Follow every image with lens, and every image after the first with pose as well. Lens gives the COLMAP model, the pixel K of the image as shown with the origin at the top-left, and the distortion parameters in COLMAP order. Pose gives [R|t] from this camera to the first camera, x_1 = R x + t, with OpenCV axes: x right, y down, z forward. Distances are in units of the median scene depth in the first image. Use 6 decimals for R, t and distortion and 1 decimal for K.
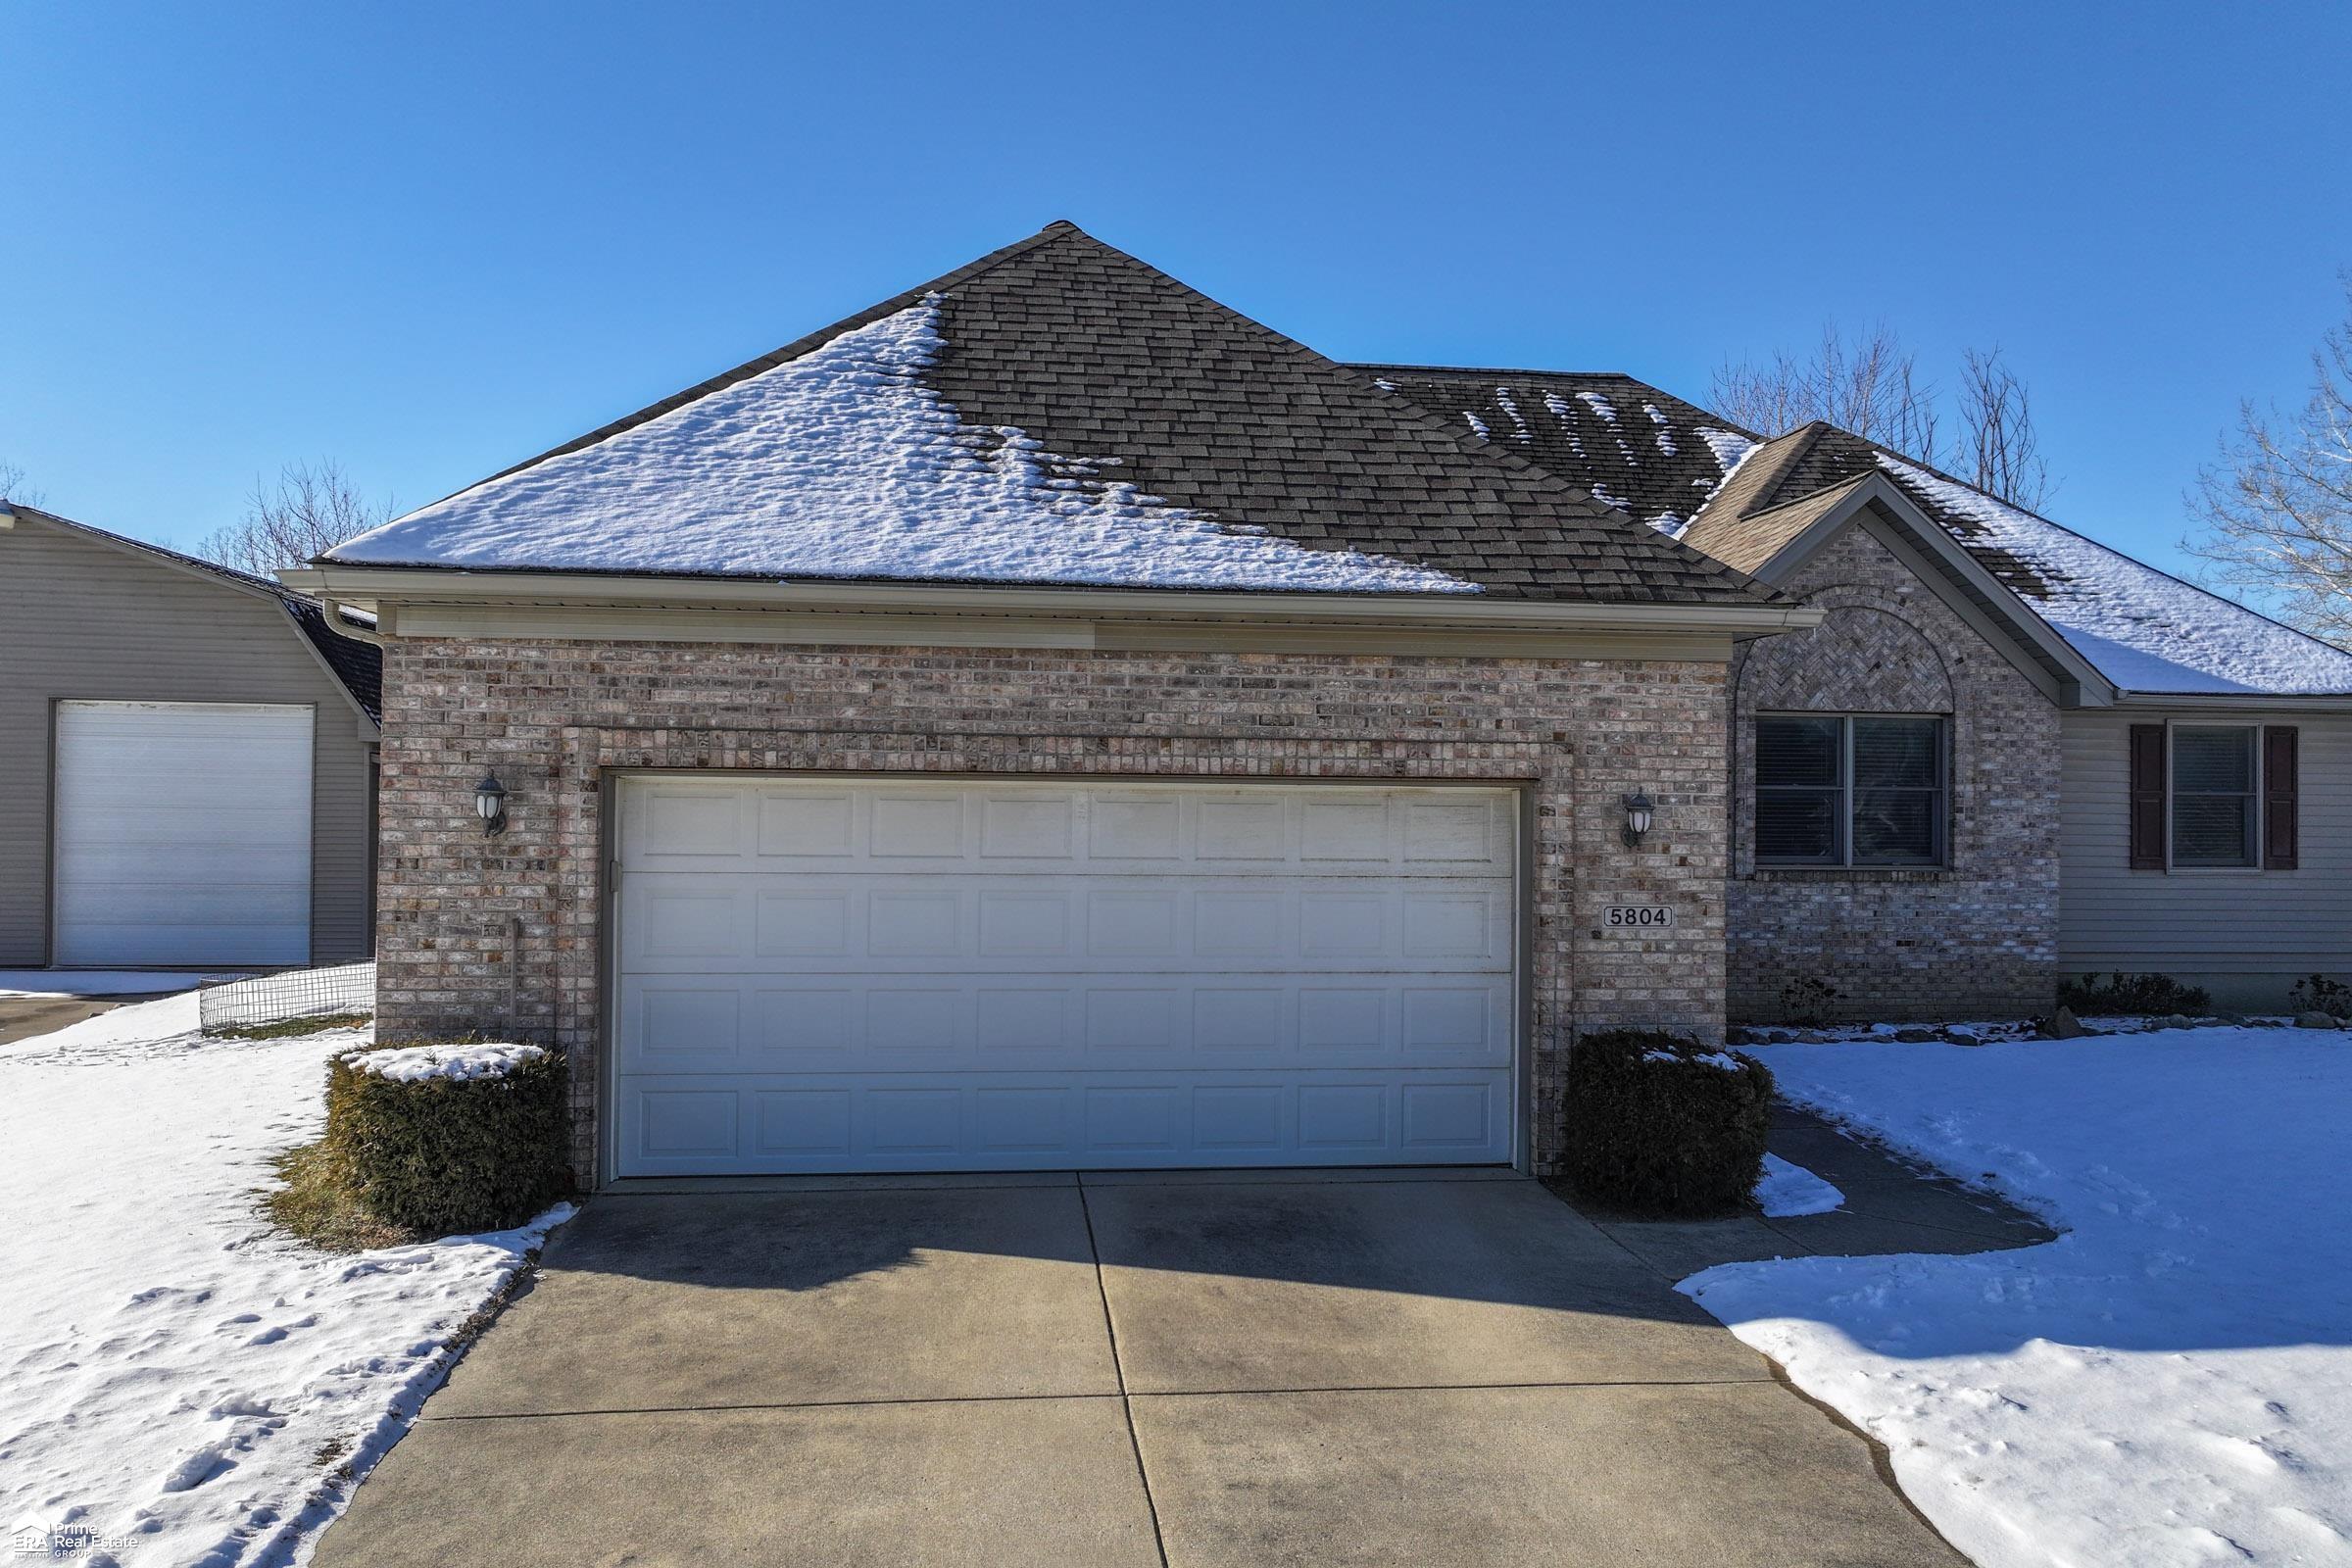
lens RADIAL K [[1640.1, 0, 1188.8], [0, 1640.1, 783.9], [0, 0, 1]] dist [0.001749, 0.001187]
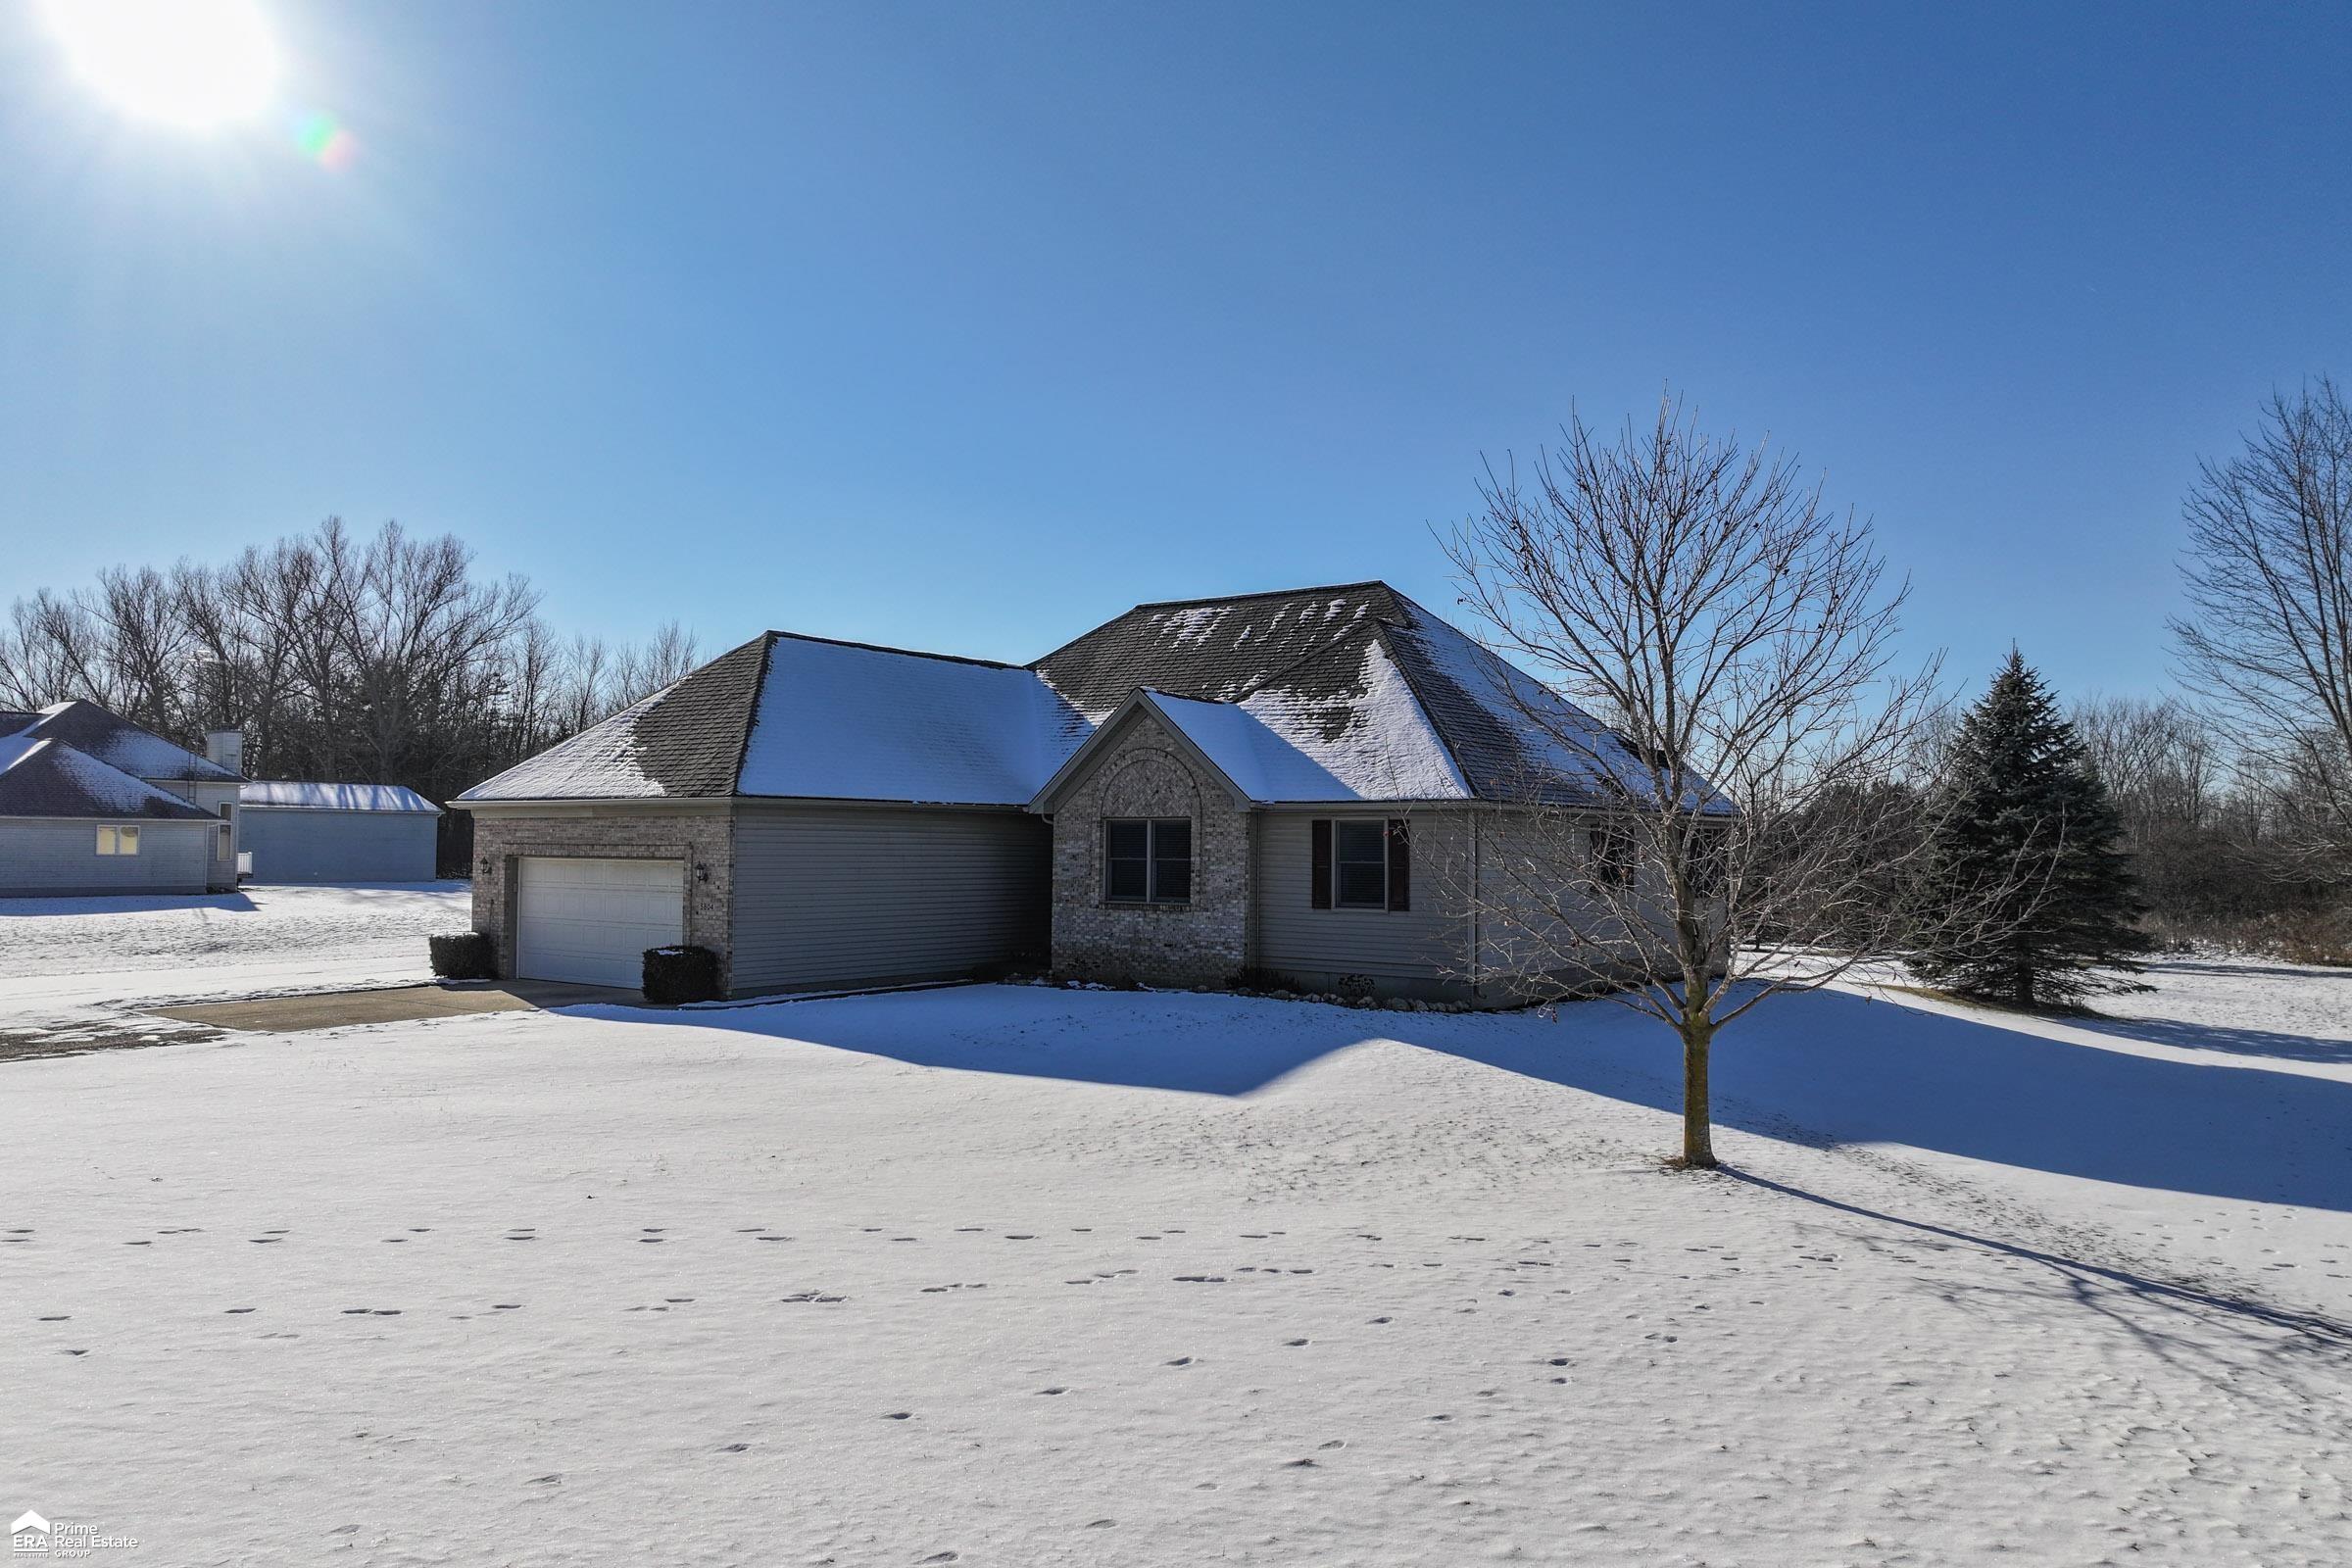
lens RADIAL K [[1640.1, 0, 1181.4], [0, 1640.1, 779.0], [0, 0, 1]] dist [0.001749, 0.001187]
pose [[0.732648, -0.032510, -0.679831, 1.673818], [0.005059, 0.999091, -0.042326, -0.009087], [0.680589, 0.027571, 0.732147, -0.311508]]
